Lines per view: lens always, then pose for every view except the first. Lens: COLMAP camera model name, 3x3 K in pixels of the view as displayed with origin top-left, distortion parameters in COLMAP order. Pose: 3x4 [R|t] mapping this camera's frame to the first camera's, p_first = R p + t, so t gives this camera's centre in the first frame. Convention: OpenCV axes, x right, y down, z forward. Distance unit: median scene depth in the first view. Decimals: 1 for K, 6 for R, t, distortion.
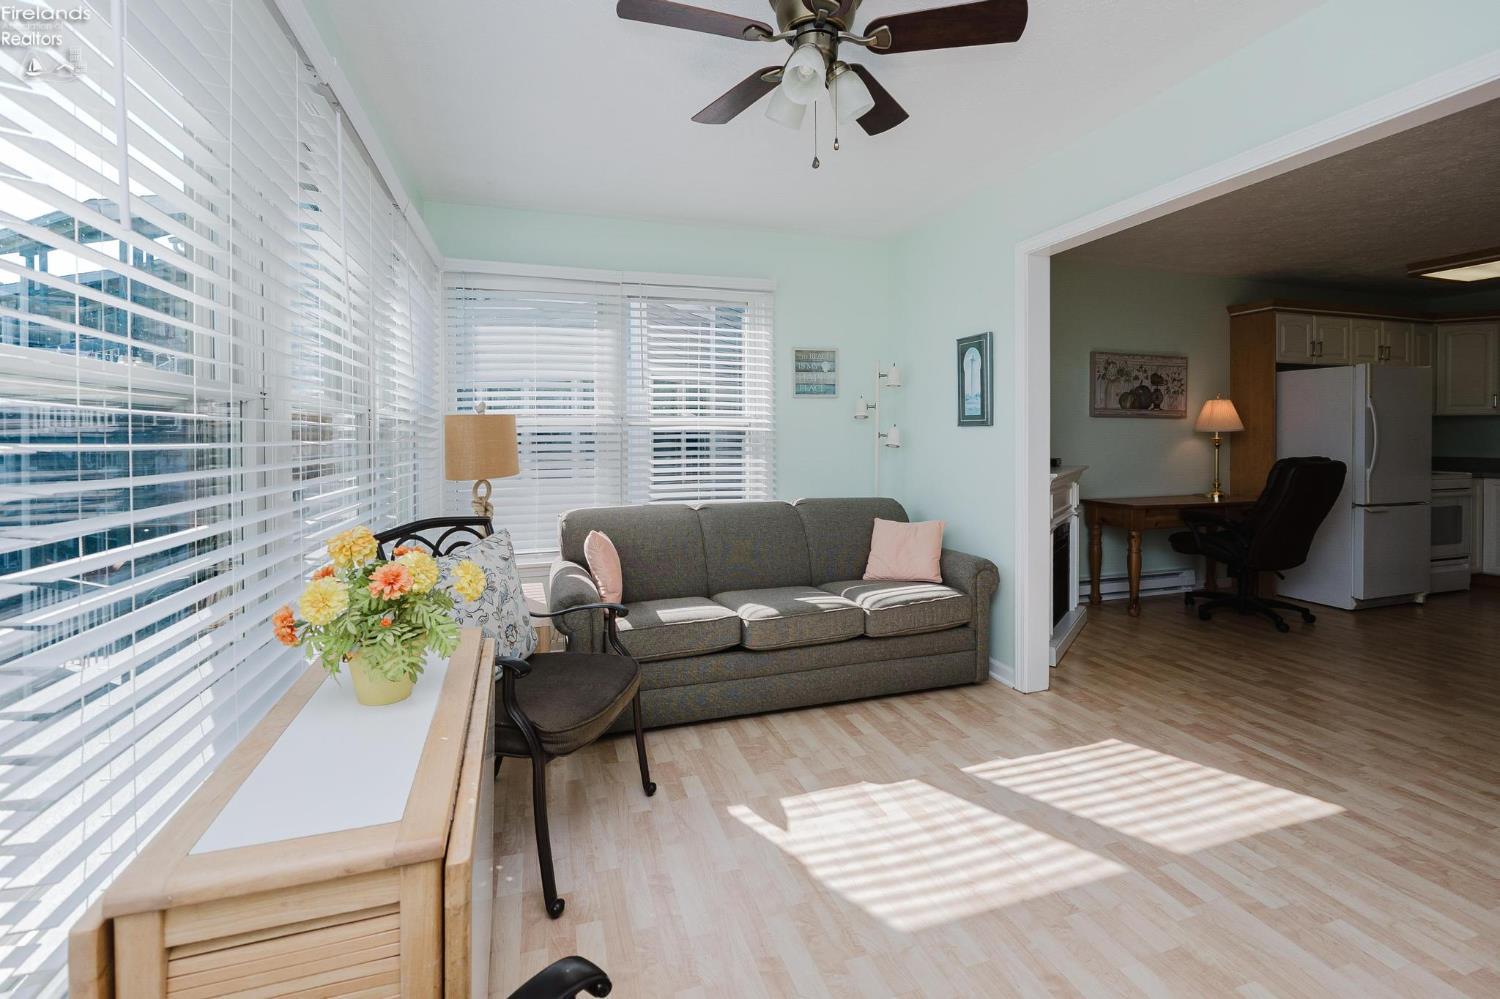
lens RADIAL K [[649.3, 0, 751.8], [0, 649.3, 438.4], [0, 0, 1]] dist [-0.002351, -0.000263]
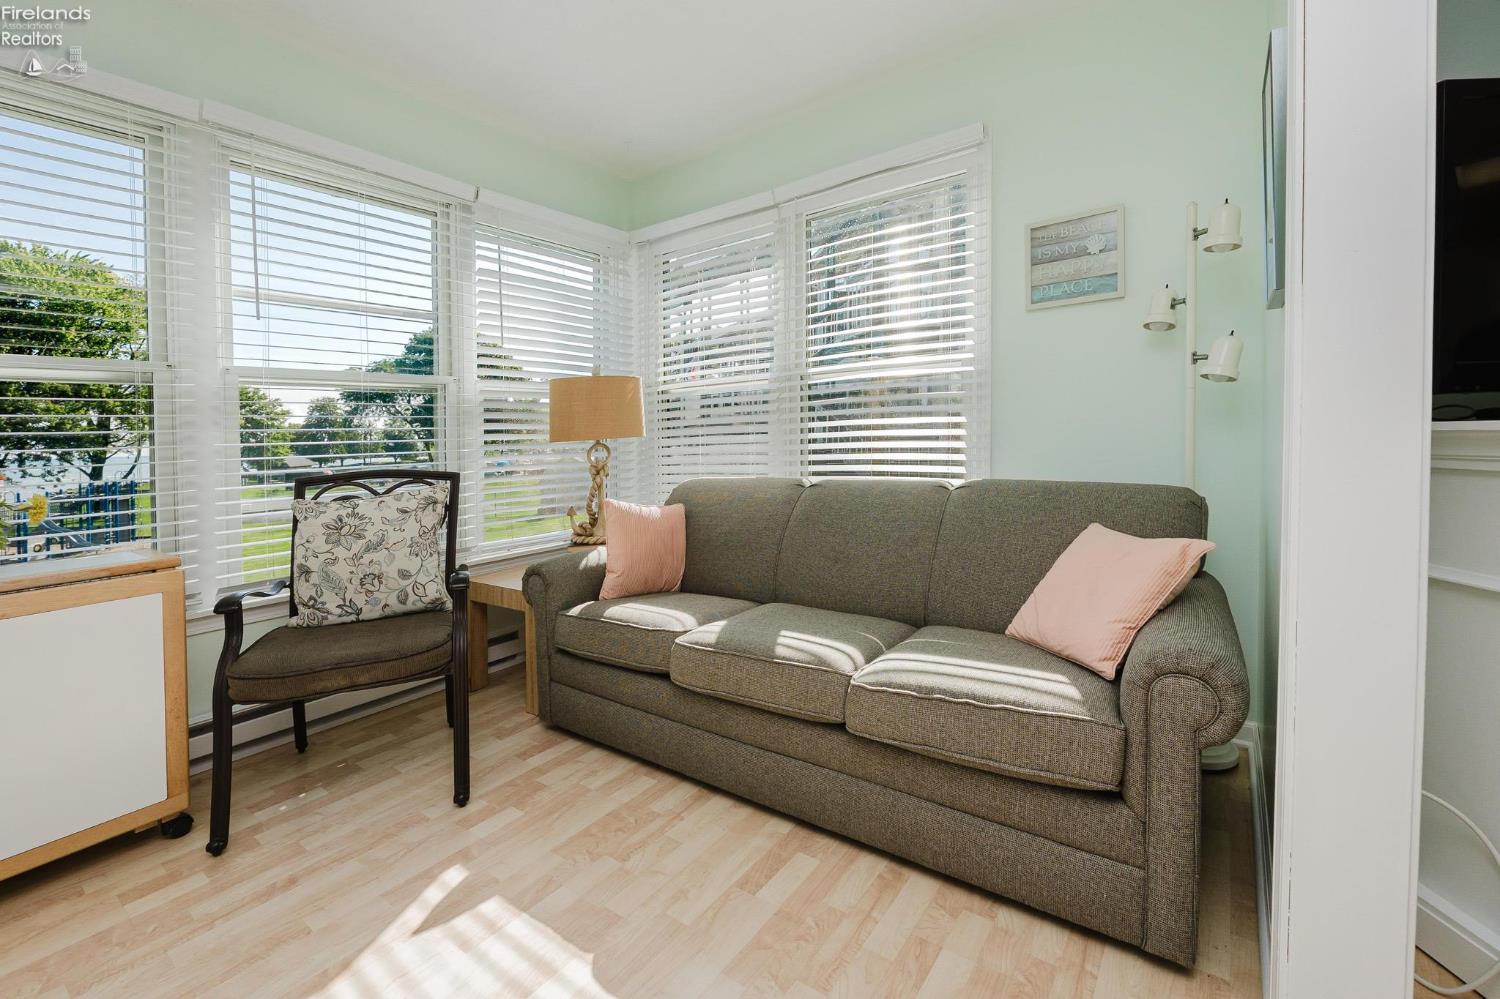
lens RADIAL K [[651.0, 0, 744.1], [0, 651.0, 445.6], [0, 0, 1]] dist [-0.003199, -0.000369]
pose [[0.572768, -0.004801, -0.819703, 0.559017], [0.030215, 0.999427, 0.015259, 0.059709], [0.819160, -0.033507, 0.572585, 0.620640]]
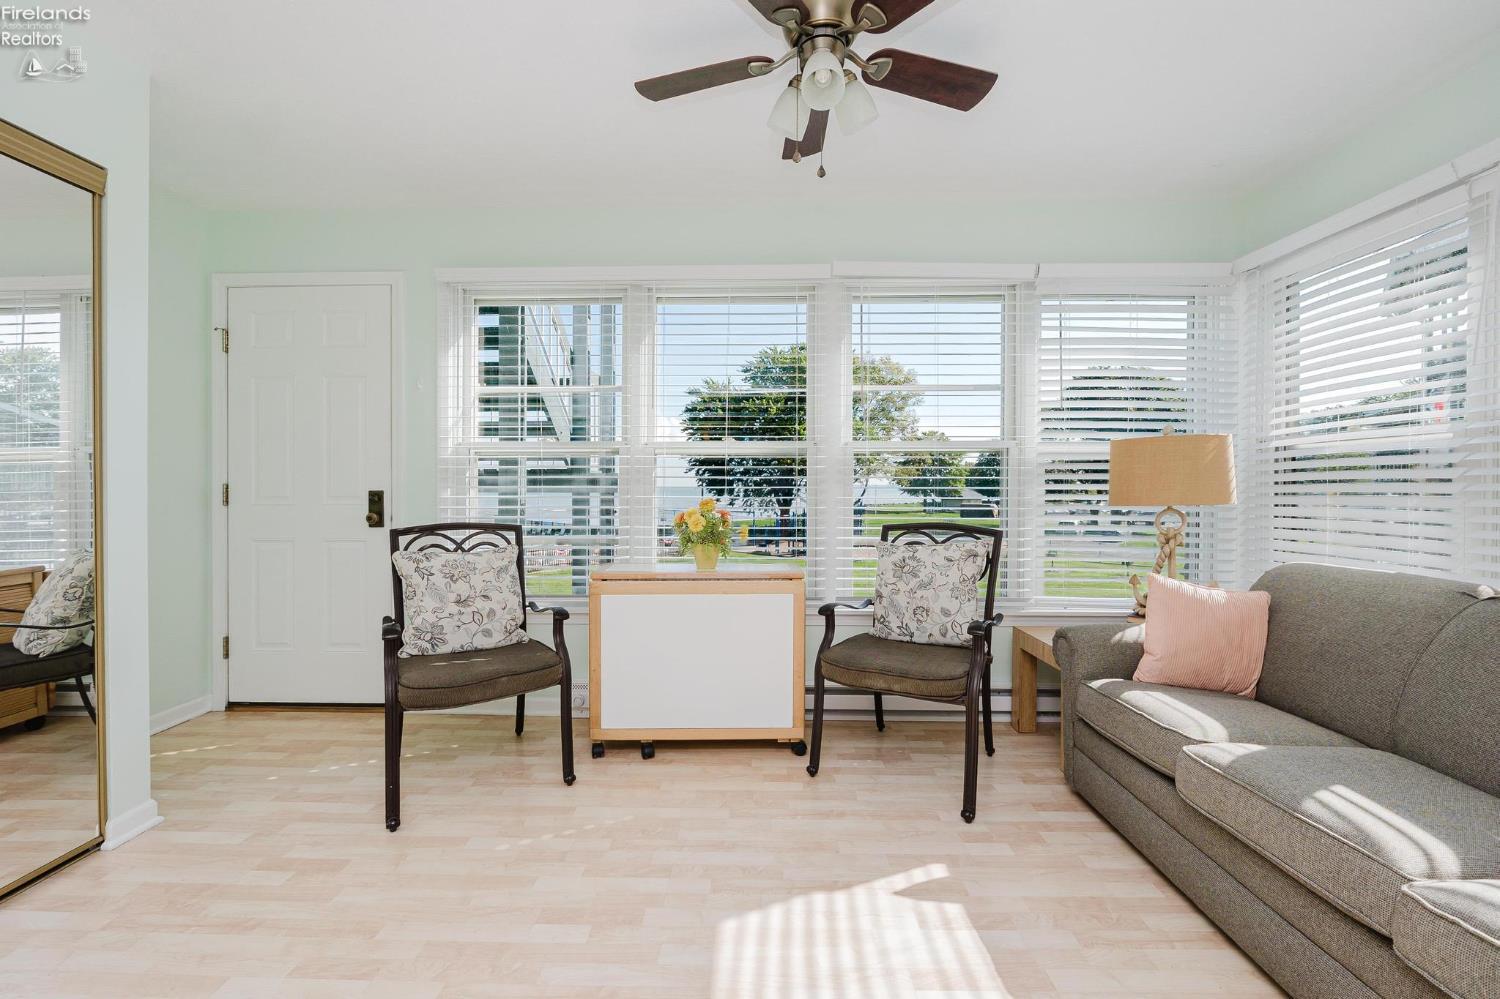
lens RADIAL K [[639.8, 0, 743.1], [0, 639.8, 478.0], [0, 0, 1]] dist [-0.000577, -0.000124]
pose [[-0.327515, -0.009751, -0.944796, 0.648953], [-0.004640, 0.999951, -0.008712, 0.031423], [0.944835, 0.001531, -0.327544, 0.743082]]
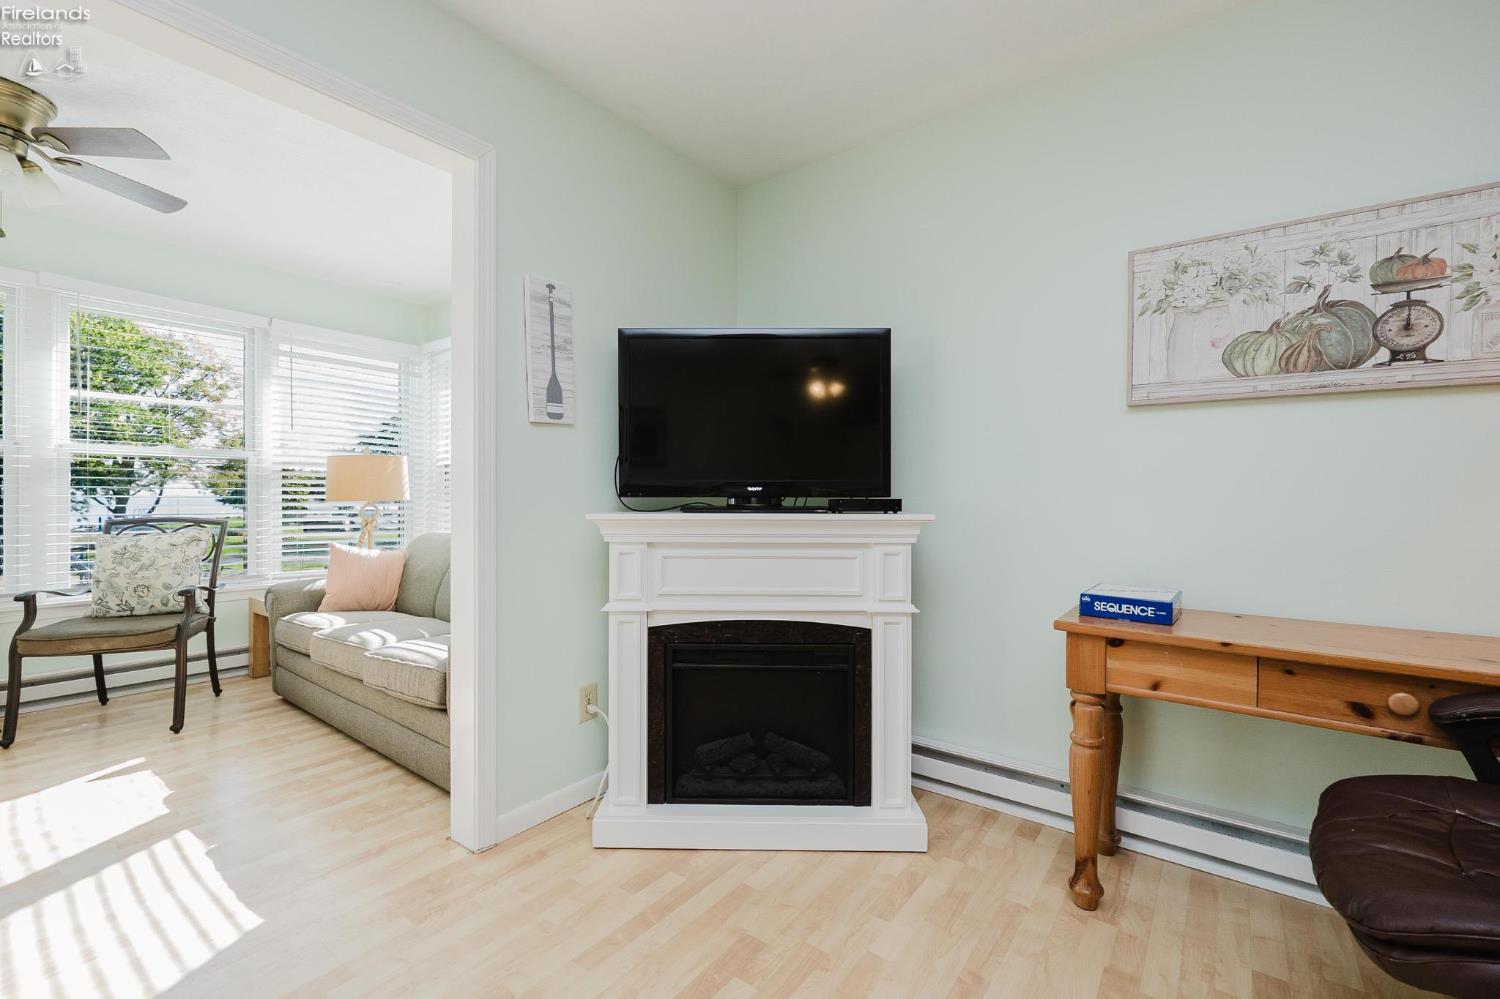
lens RADIAL K [[631.7, 0, 750.0], [0, 631.7, 499.5], [0, 0, 1]] dist [-0.009065, 0.000193]
pose [[0.572876, 0.006722, -0.819615, 1.162370], [-0.009659, 0.999952, 0.001449, 0.045684], [0.819585, 0.007086, 0.572913, 0.914542]]
